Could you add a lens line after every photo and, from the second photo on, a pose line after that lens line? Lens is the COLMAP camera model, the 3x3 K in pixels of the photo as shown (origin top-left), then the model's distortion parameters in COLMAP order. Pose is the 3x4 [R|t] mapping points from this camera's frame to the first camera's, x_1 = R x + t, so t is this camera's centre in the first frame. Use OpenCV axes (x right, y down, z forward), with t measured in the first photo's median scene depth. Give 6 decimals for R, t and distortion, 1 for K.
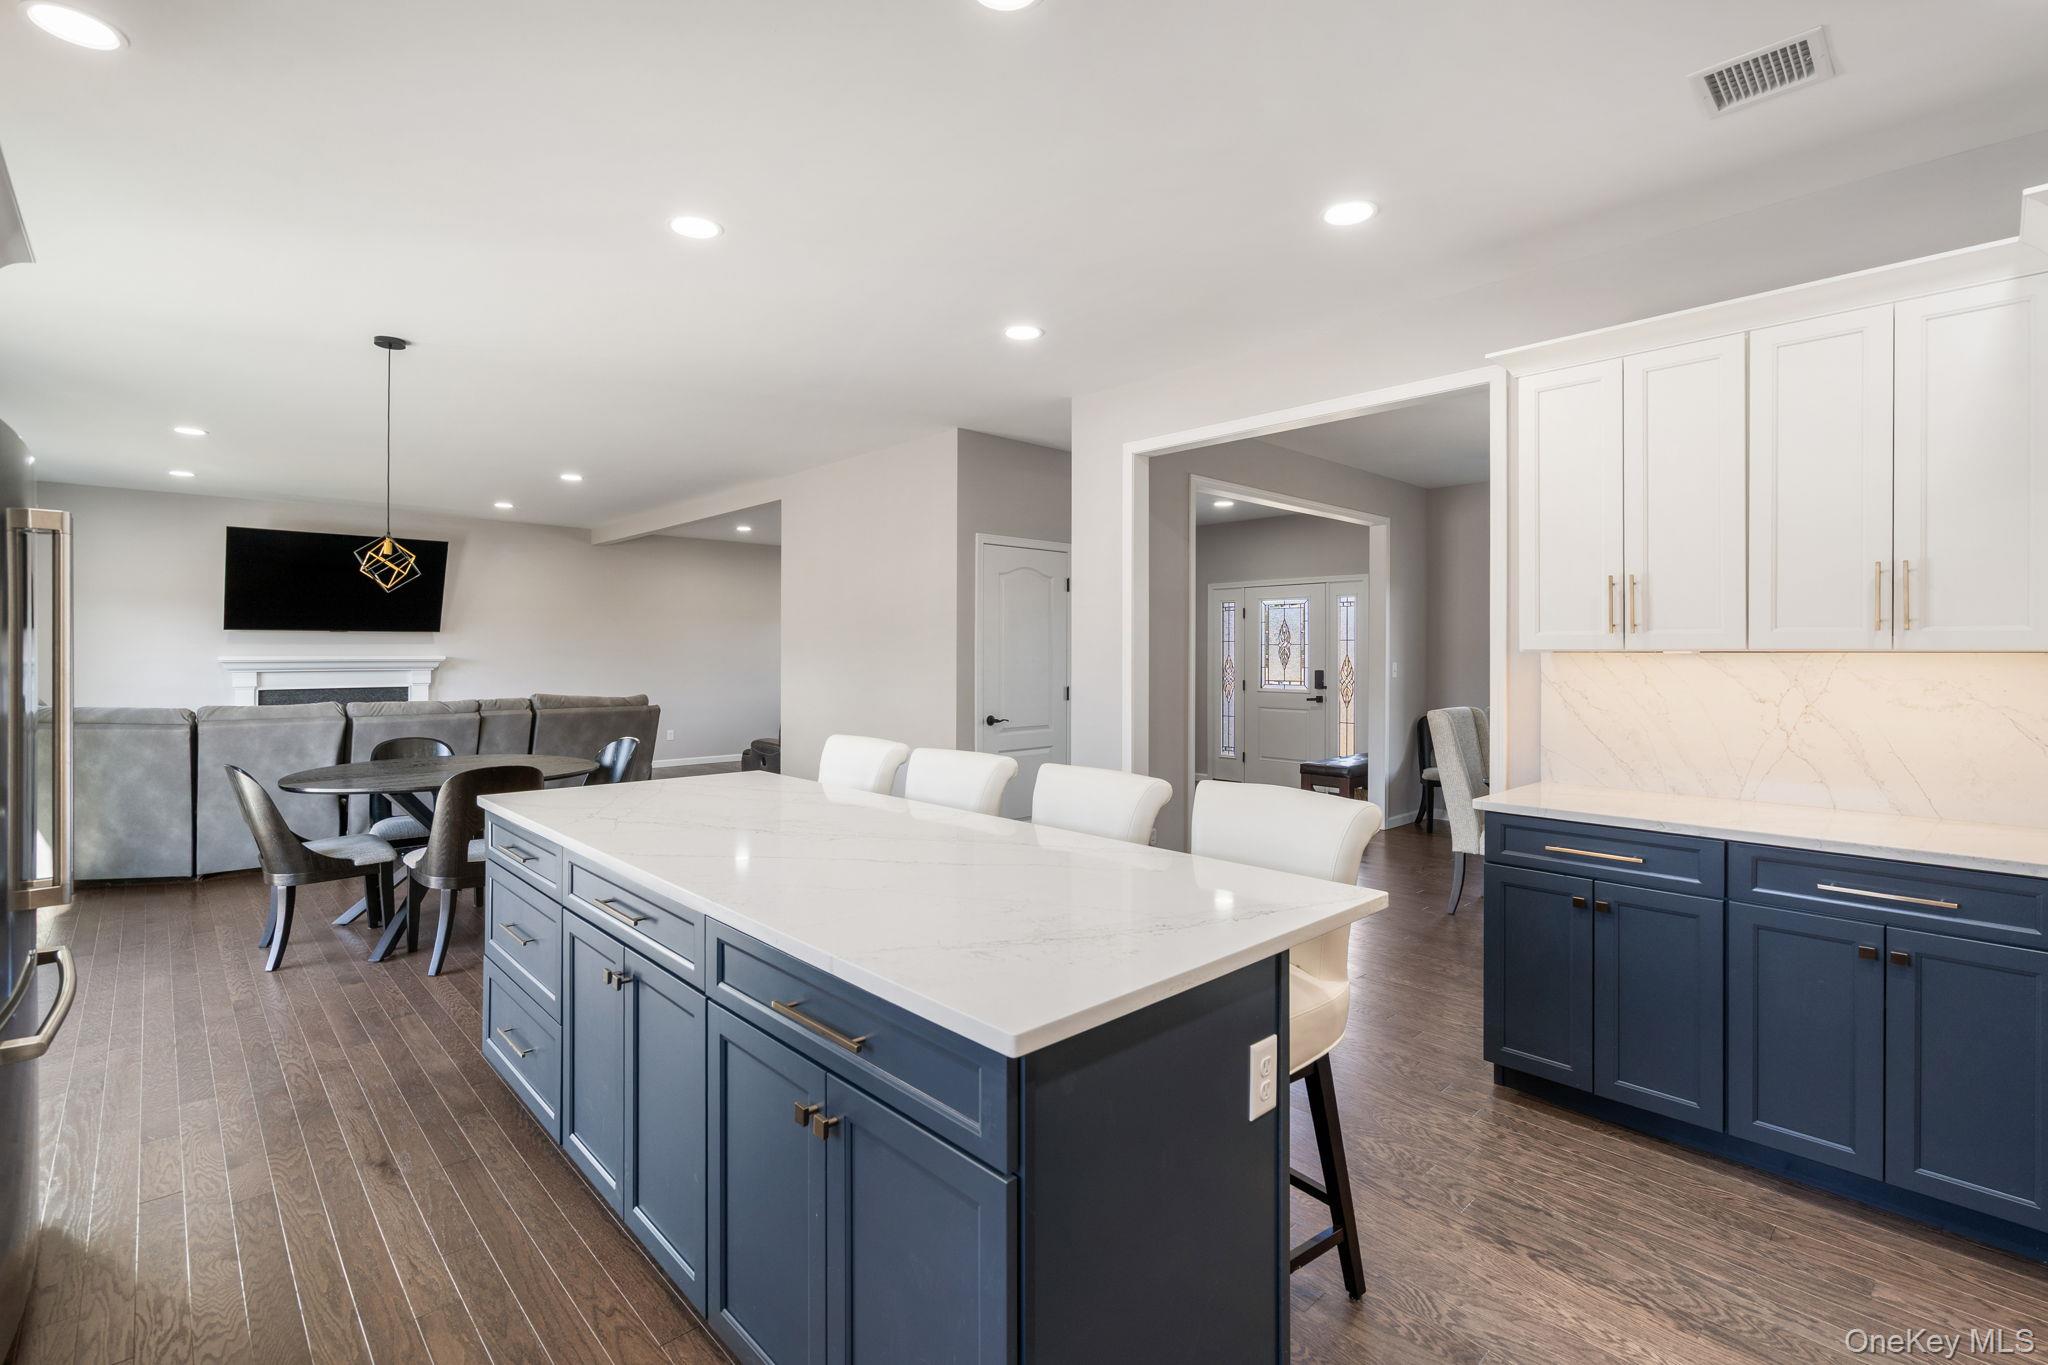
lens RADIAL K [[928.3, 0, 1023.7], [0, 928.3, 650.3], [0, 0, 1]] dist [-0.001916, 0.000415]
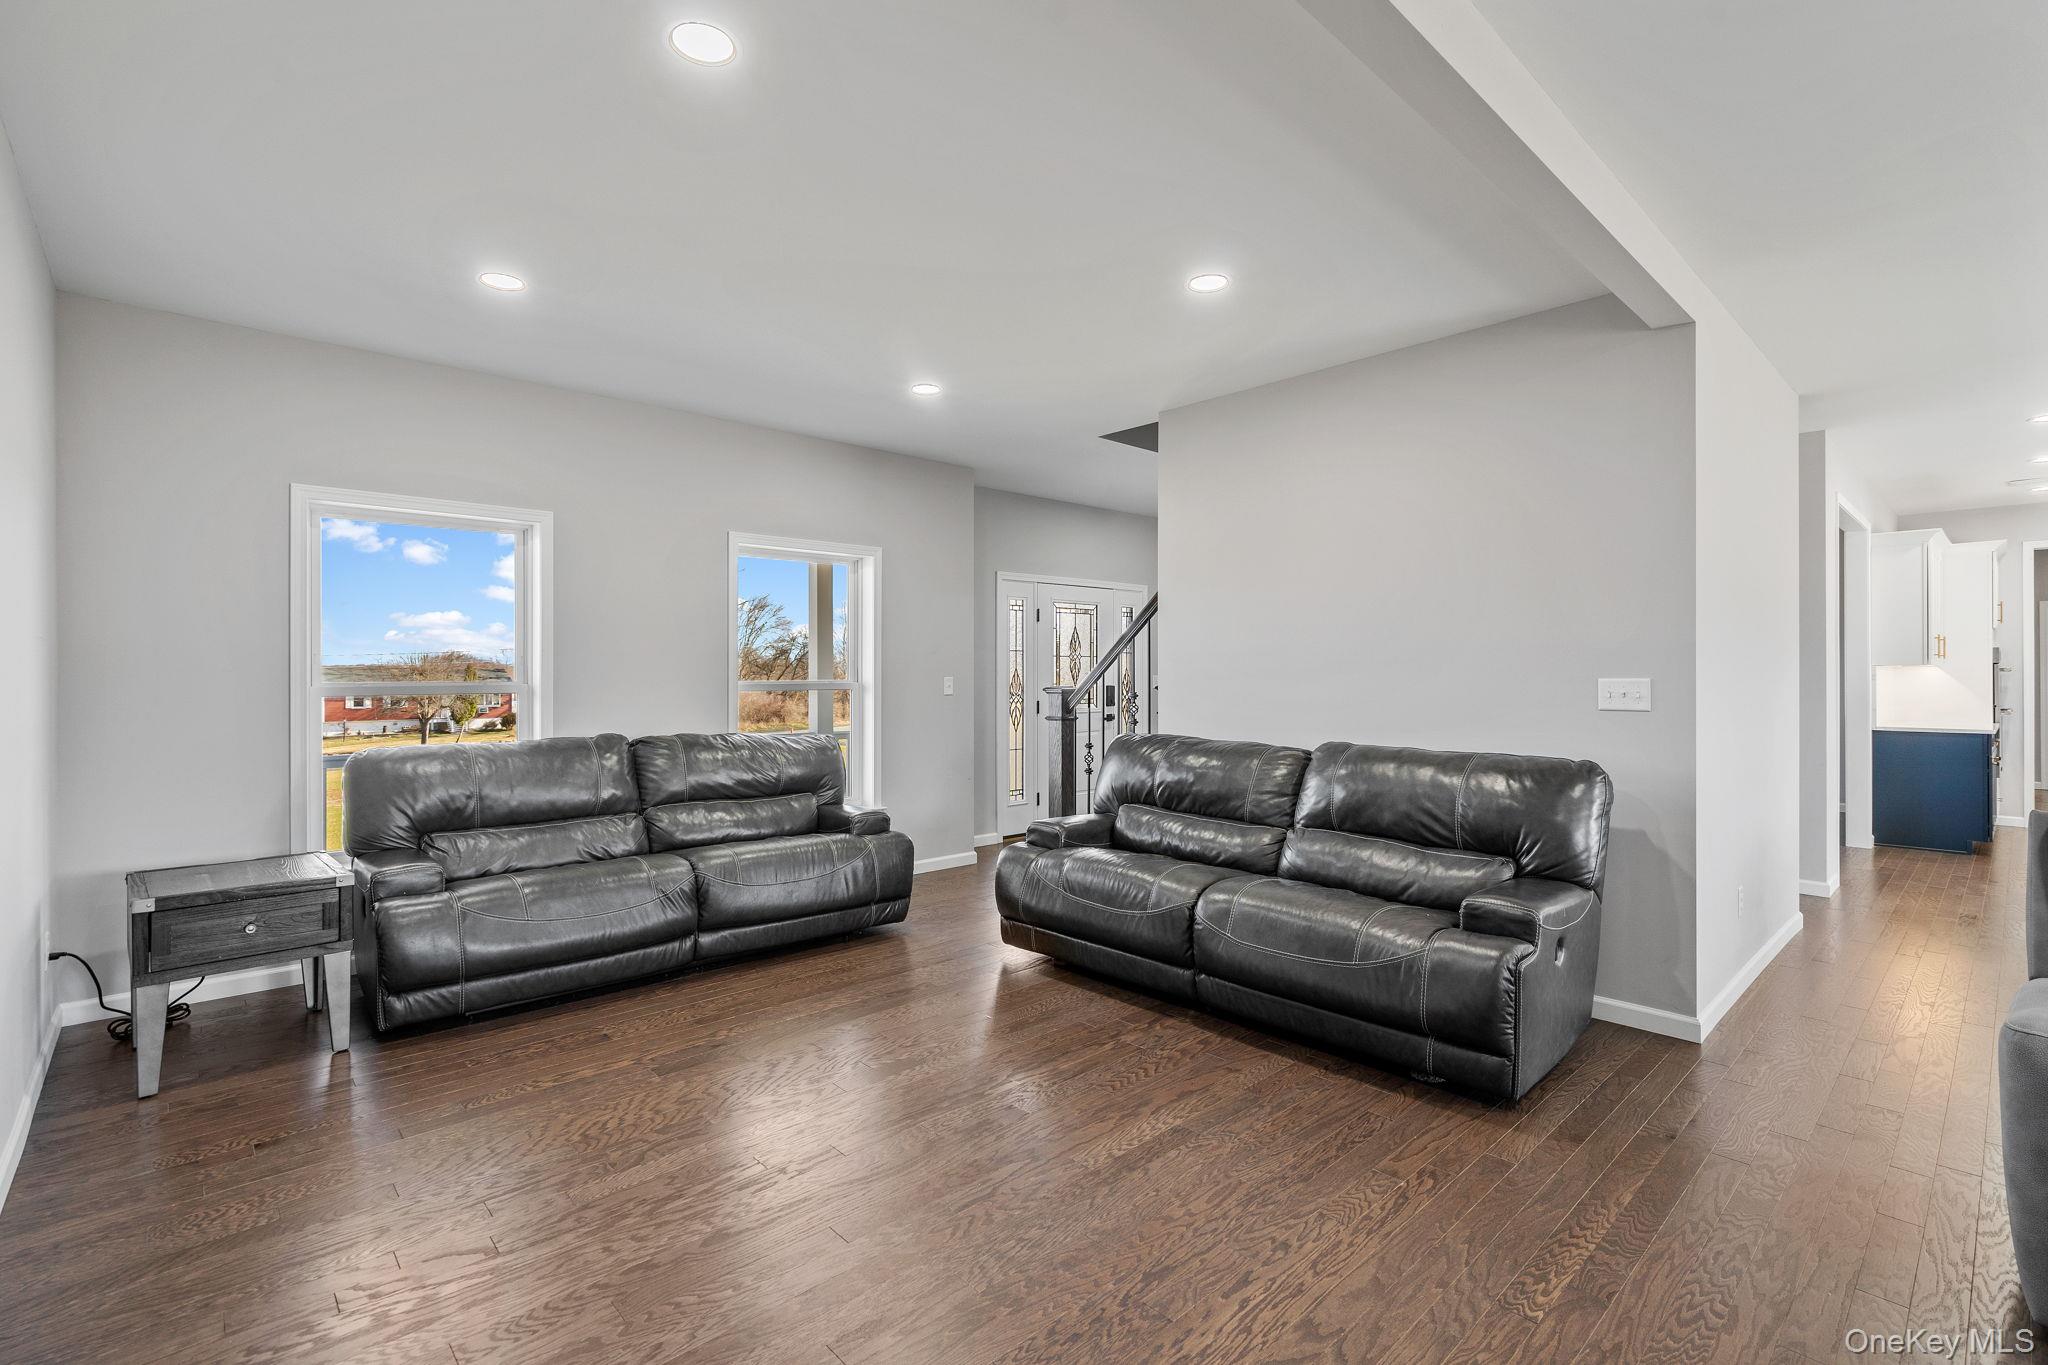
lens RADIAL K [[925.5, 0, 1025.5], [0, 925.5, 671.1], [0, 0, 1]] dist [-0.001708, 0.000827]
pose [[0.007276, 0.000864, 0.999973, -0.626208], [-0.002365, 0.999997, -0.000846, 0.007489], [-0.999971, -0.002359, 0.007278, 1.163461]]
